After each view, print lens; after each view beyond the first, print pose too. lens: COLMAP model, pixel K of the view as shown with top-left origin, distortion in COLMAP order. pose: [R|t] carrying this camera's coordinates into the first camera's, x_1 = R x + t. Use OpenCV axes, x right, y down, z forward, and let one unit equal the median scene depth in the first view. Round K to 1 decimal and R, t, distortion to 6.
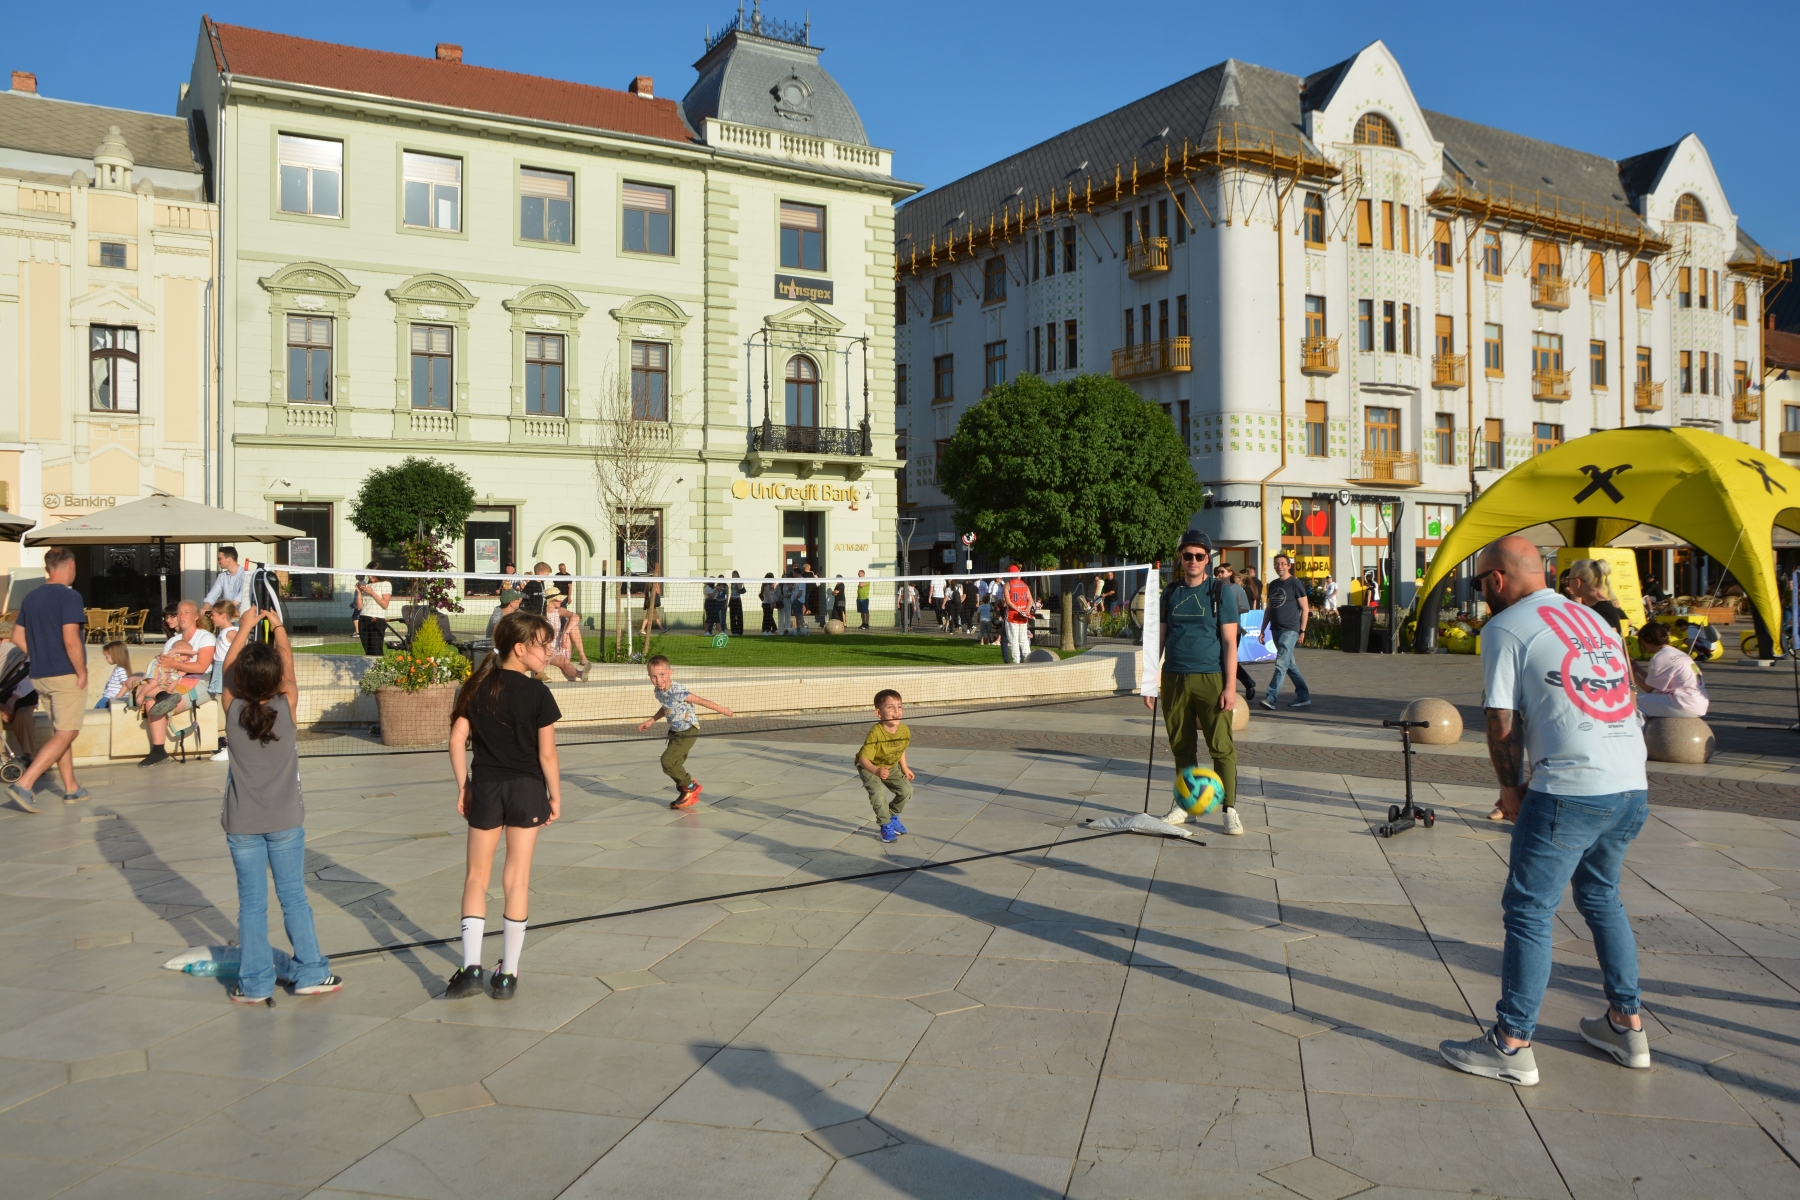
lens RADIAL K [[1384.4, 0, 918.6], [0, 1384.4, 559.6], [0, 0, 1]] dist [-0.085000, 0.097540]
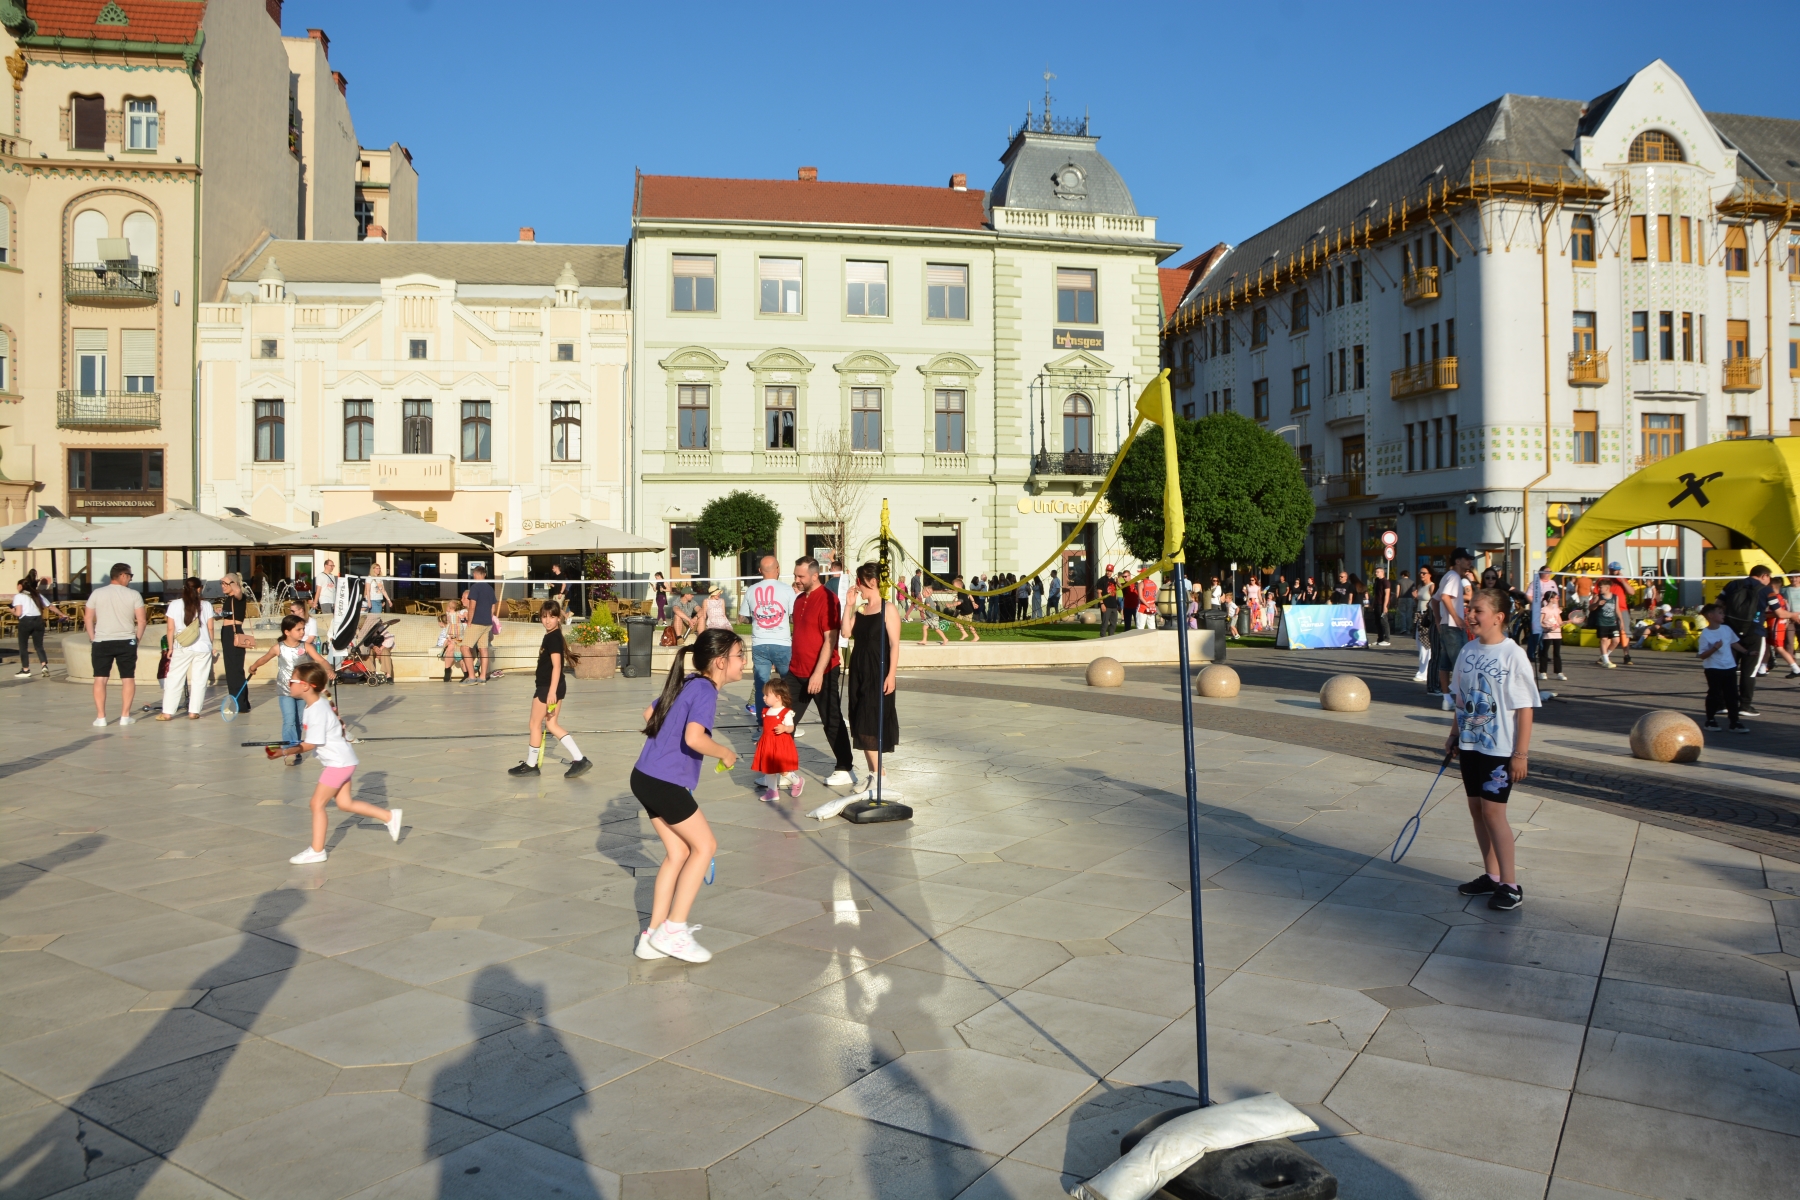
lens RADIAL K [[1253.0, 0, 898.4], [0, 1253.0, 571.4], [0, 0, 1]] dist [-0.105786, 0.068477]
pose [[0.938064, -0.001612, -0.346458, 0.143476], [0.004408, 0.999964, 0.007281, -0.000862], [0.346434, -0.008357, 0.938037, -0.080839]]
